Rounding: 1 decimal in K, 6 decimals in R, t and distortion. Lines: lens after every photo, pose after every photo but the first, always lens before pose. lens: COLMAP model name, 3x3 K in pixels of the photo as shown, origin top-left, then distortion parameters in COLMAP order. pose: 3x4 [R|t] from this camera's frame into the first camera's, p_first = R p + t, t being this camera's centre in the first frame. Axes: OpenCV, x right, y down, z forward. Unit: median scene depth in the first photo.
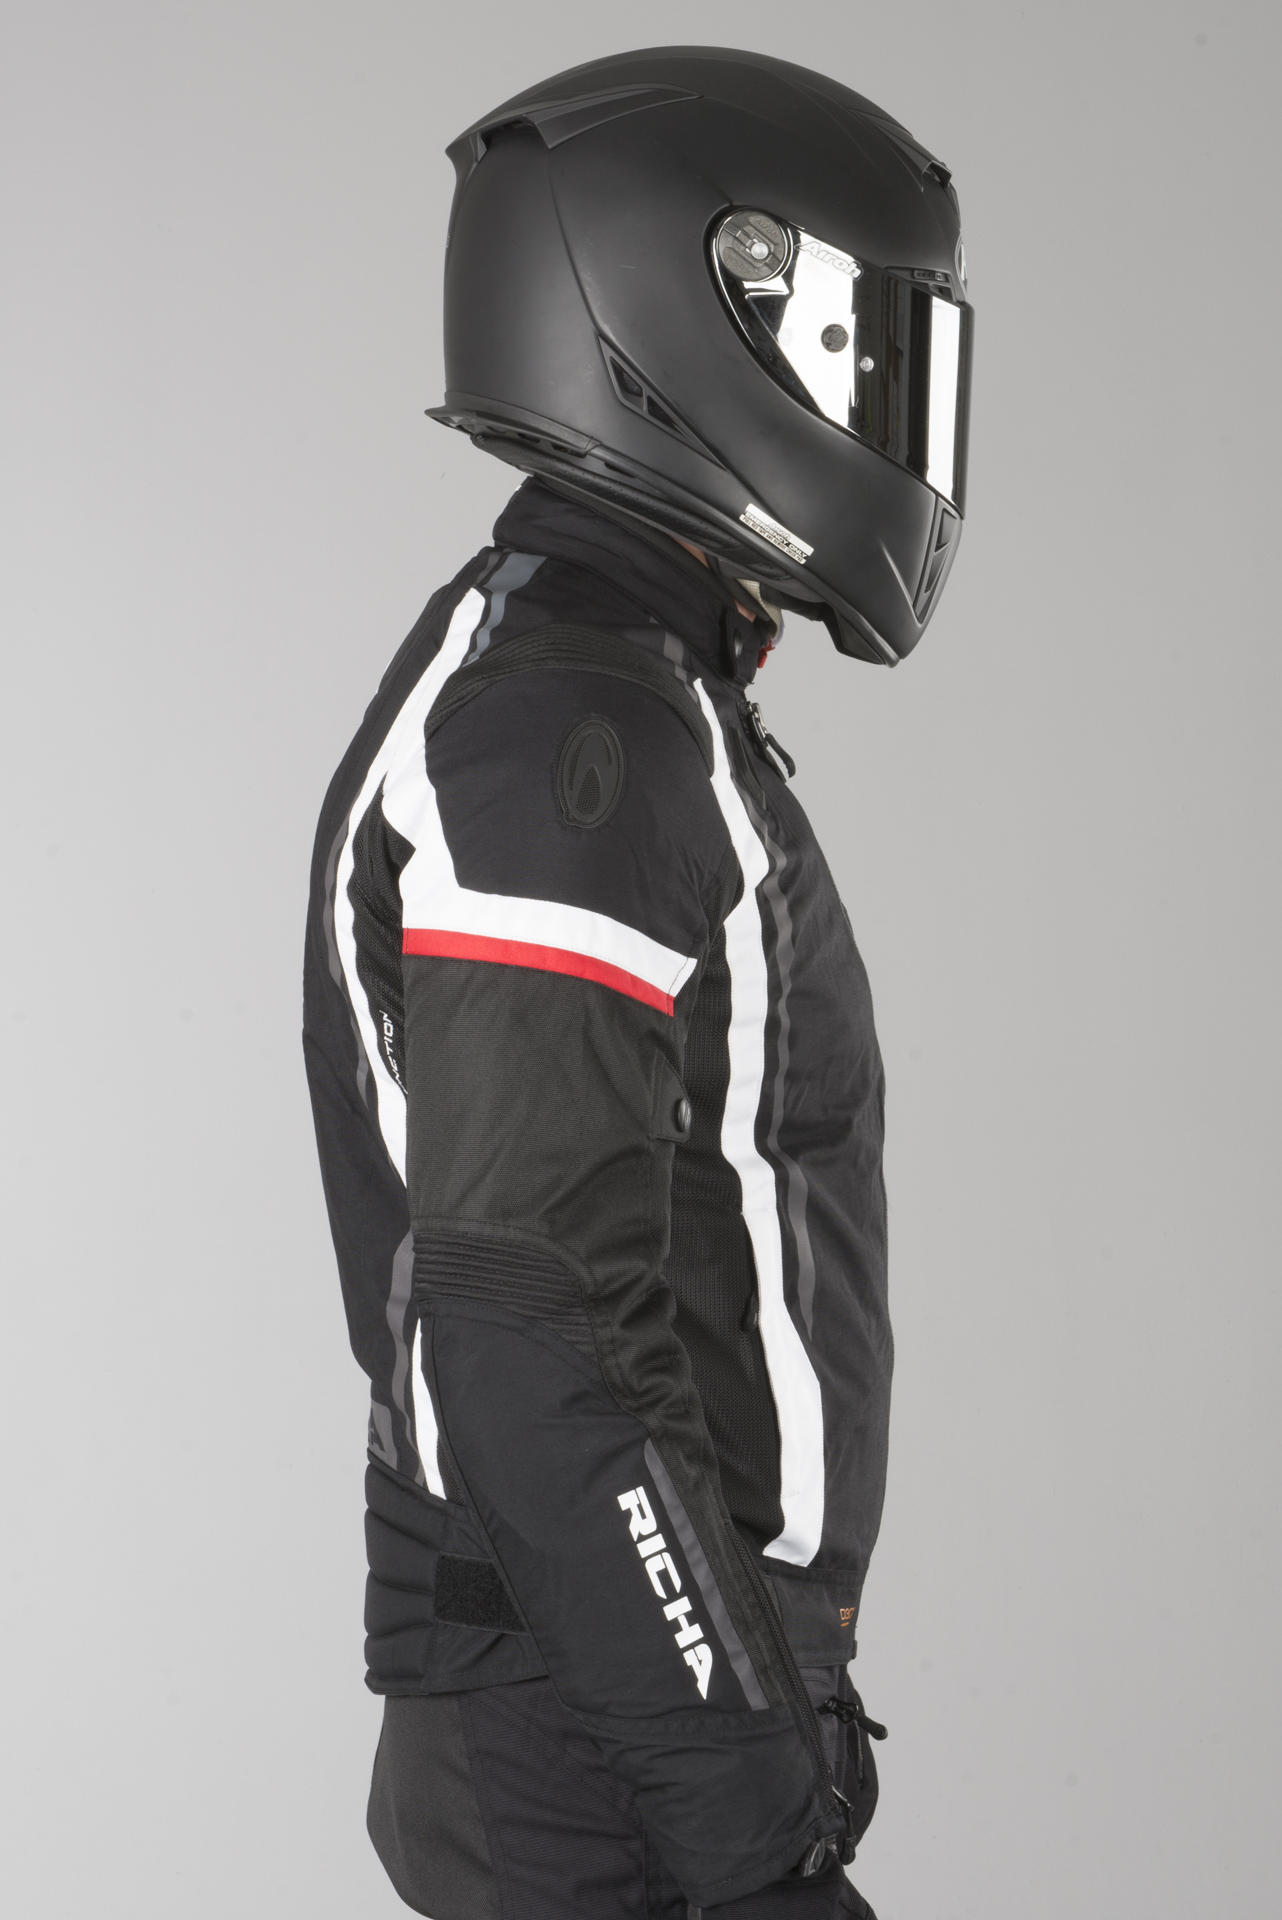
lens RADIAL K [[3127.6, 0, 641.0], [0, 3127.6, 960.0], [0, 0, 1]] dist [-0.620683, -0.005456]
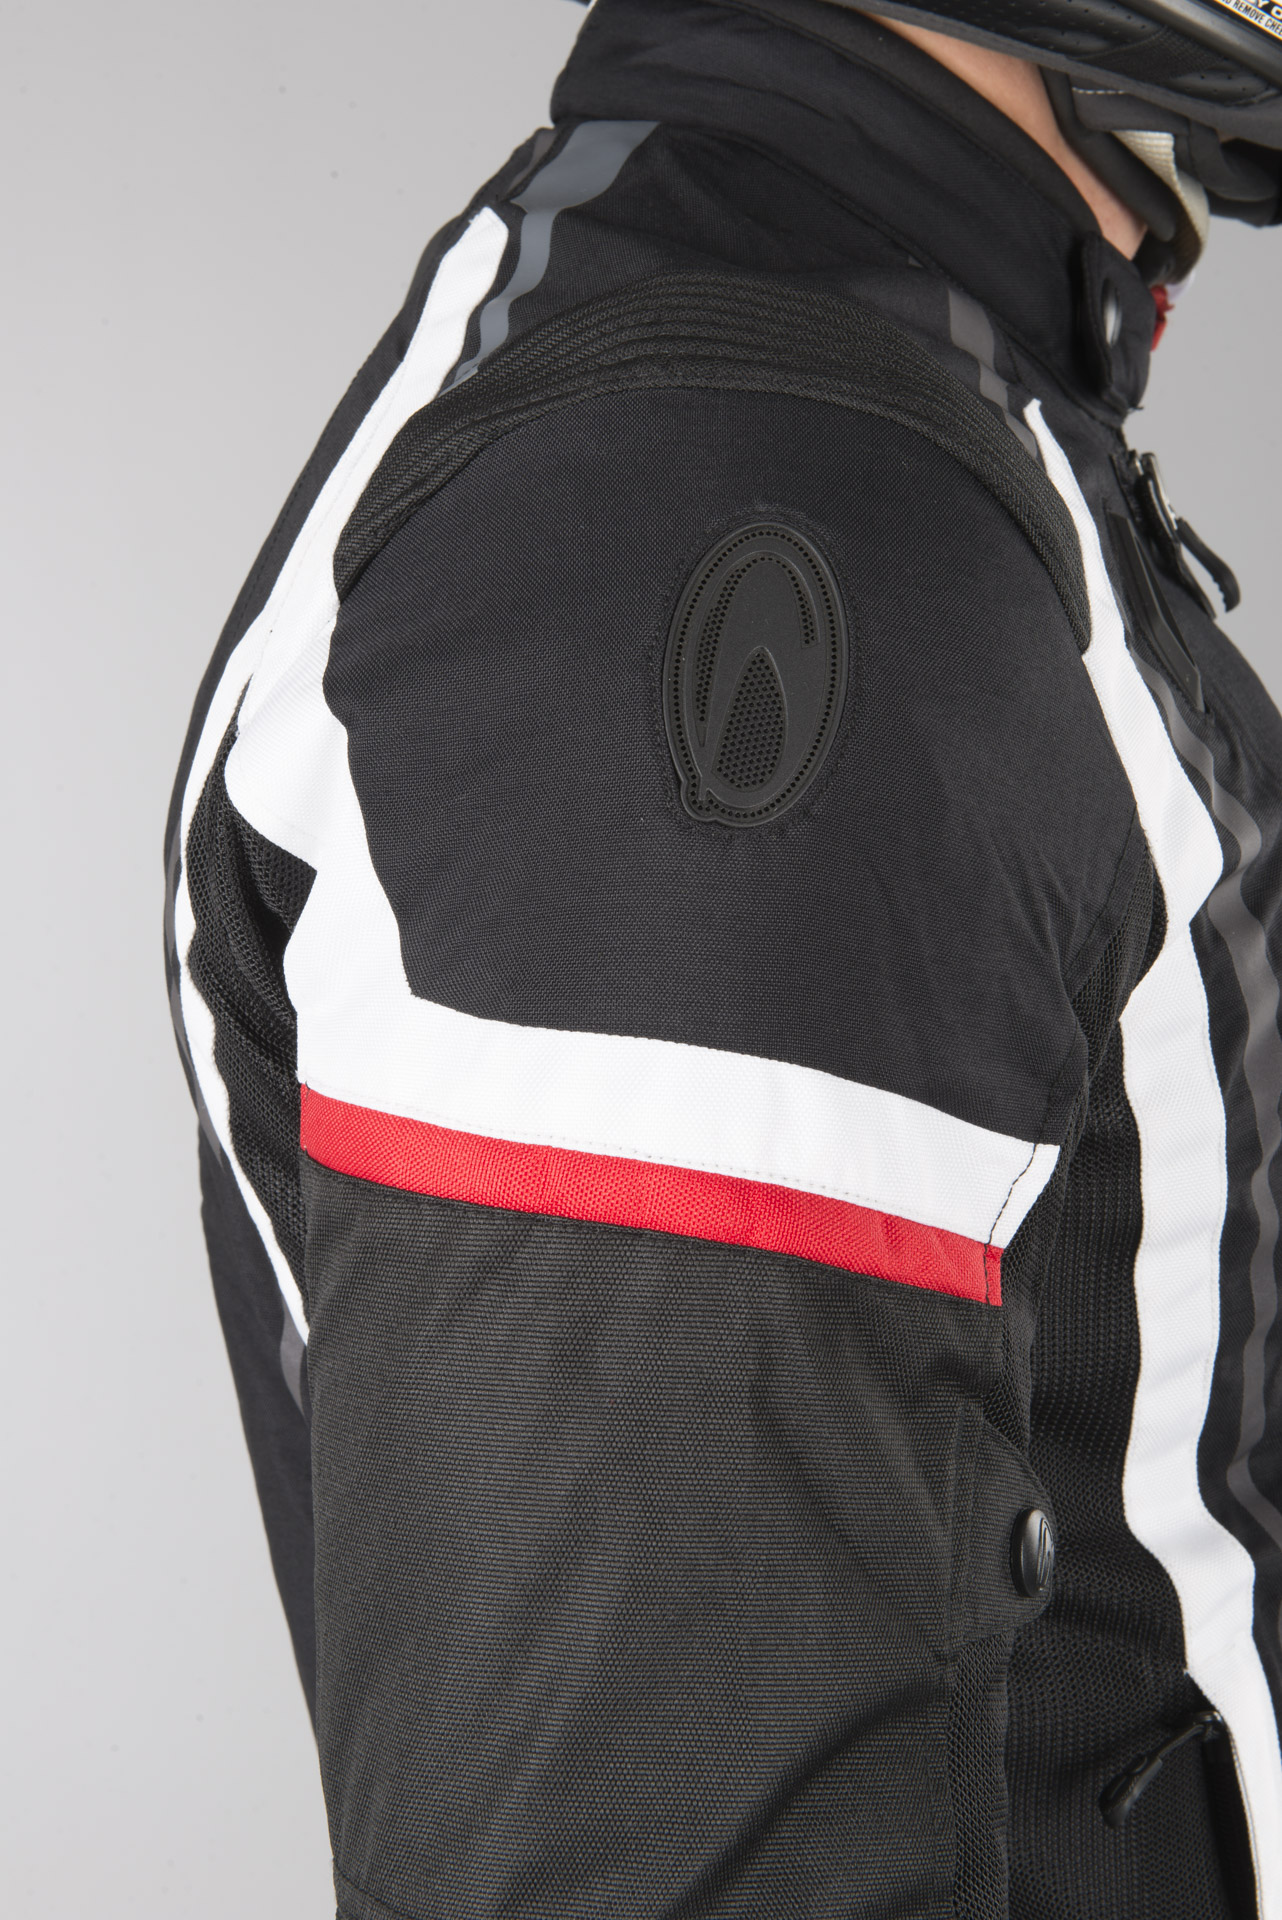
lens RADIAL K [[3189.7, 0, 491.8], [0, 3189.7, 962.6], [0, 0, 1]] dist [0.024554, 0.015268]
pose [[0.989908, -0.029739, -0.138552, 0.003931], [0.039256, 0.997016, 0.066463, -0.050317], [0.136162, -0.071231, 0.988122, 0.604871]]
